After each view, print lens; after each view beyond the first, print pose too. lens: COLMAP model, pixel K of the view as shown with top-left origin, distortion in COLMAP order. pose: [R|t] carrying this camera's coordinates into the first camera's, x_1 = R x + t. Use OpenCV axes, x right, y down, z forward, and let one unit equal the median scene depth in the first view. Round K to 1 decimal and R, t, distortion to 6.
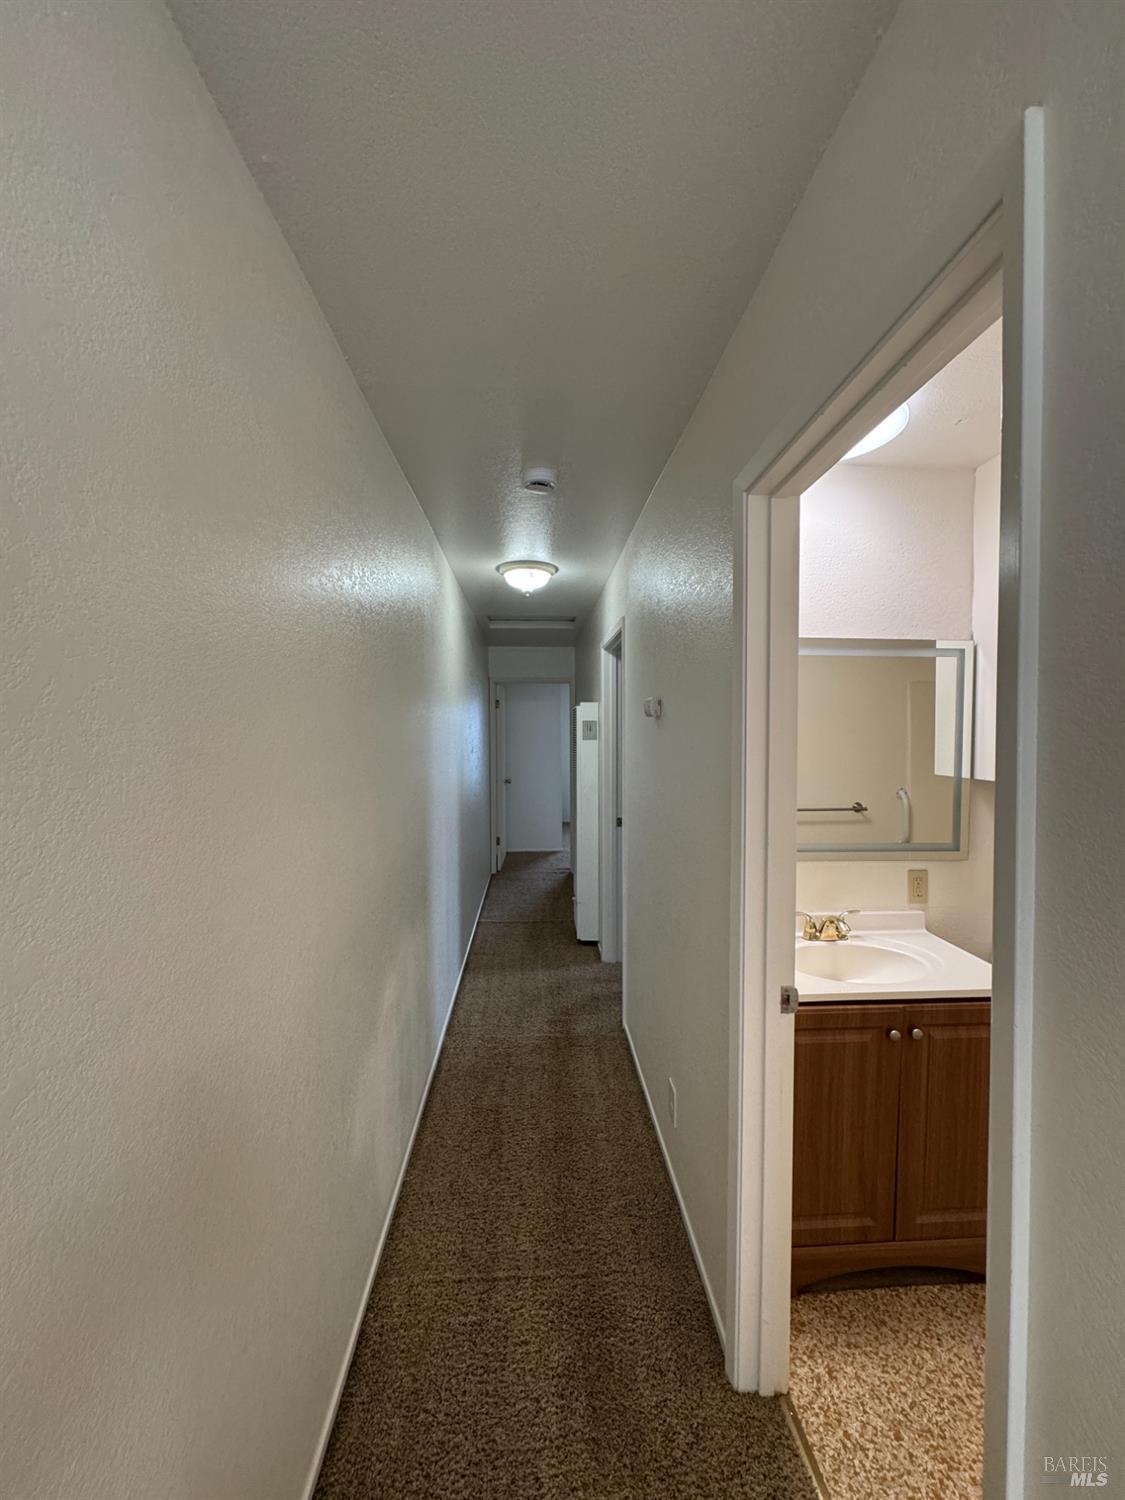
lens RADIAL K [[594.5, 0, 563.0], [0, 594.5, 749.7], [0, 0, 1]] dist [-0.003004, 0.000591]
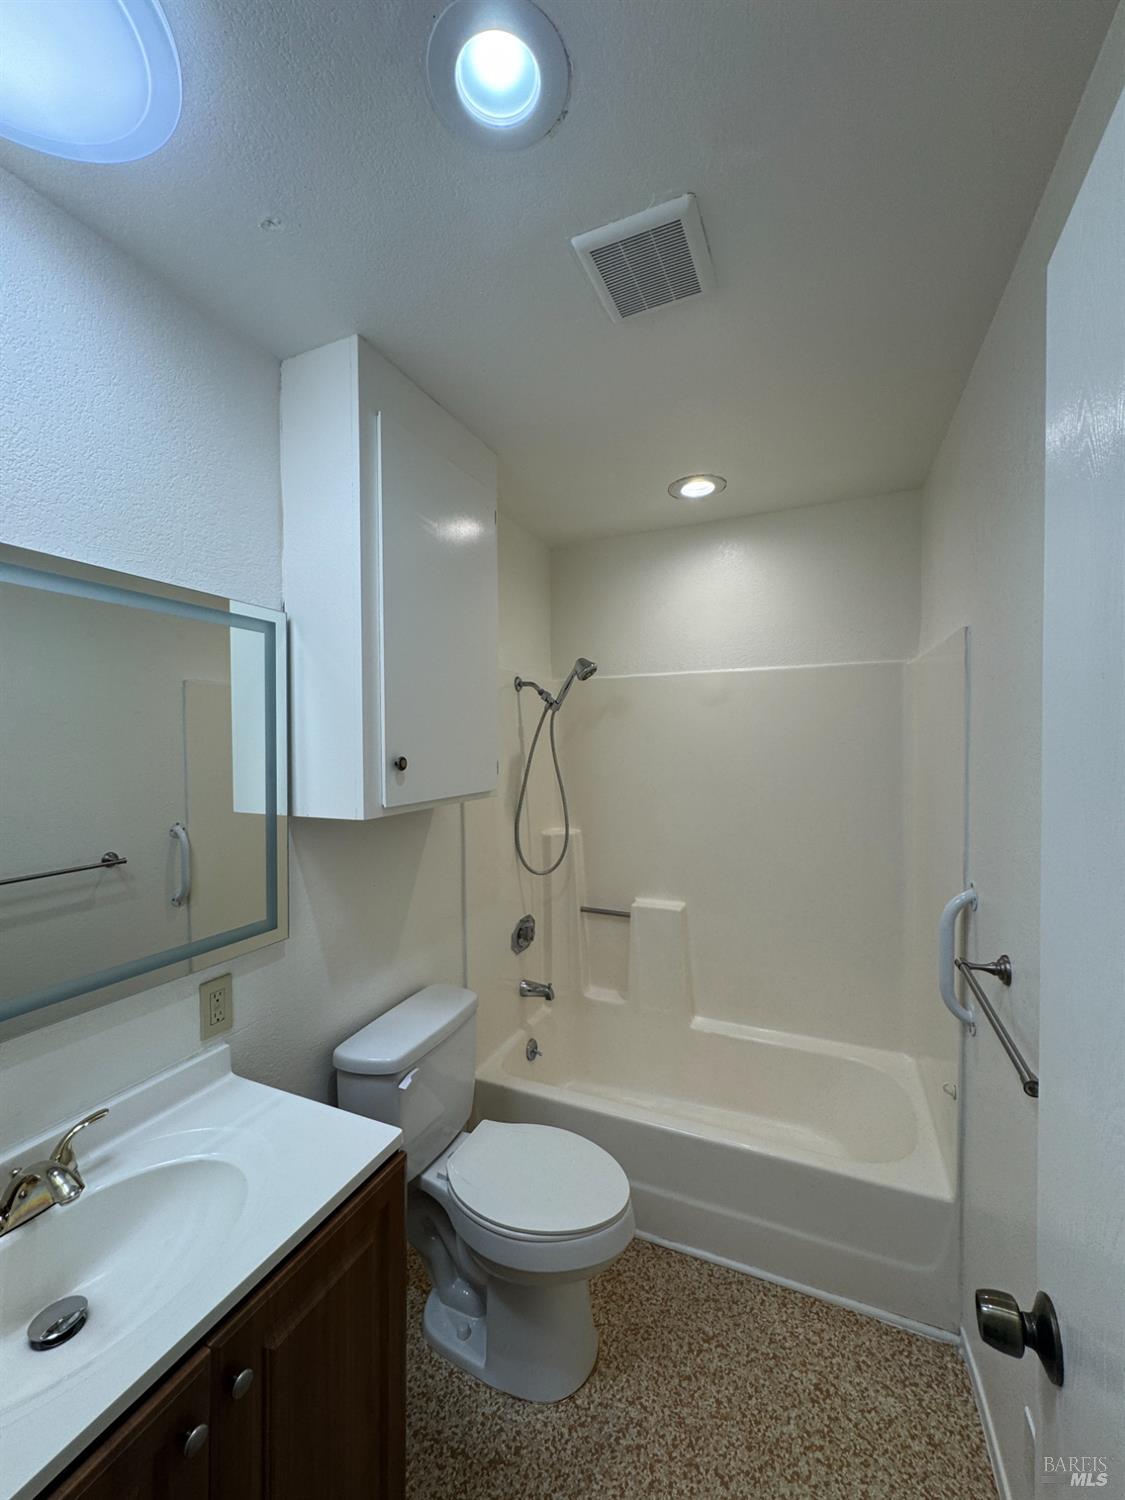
lens RADIAL K [[594.5, 0, 563.0], [0, 594.5, 749.7], [0, 0, 1]] dist [-0.003004, 0.000591]
pose [[0.452476, -0.014933, 0.891651, 0.225230], [0.030218, 0.999542, 0.001405, -0.018866], [-0.891264, 0.026309, 0.452720, 0.410438]]
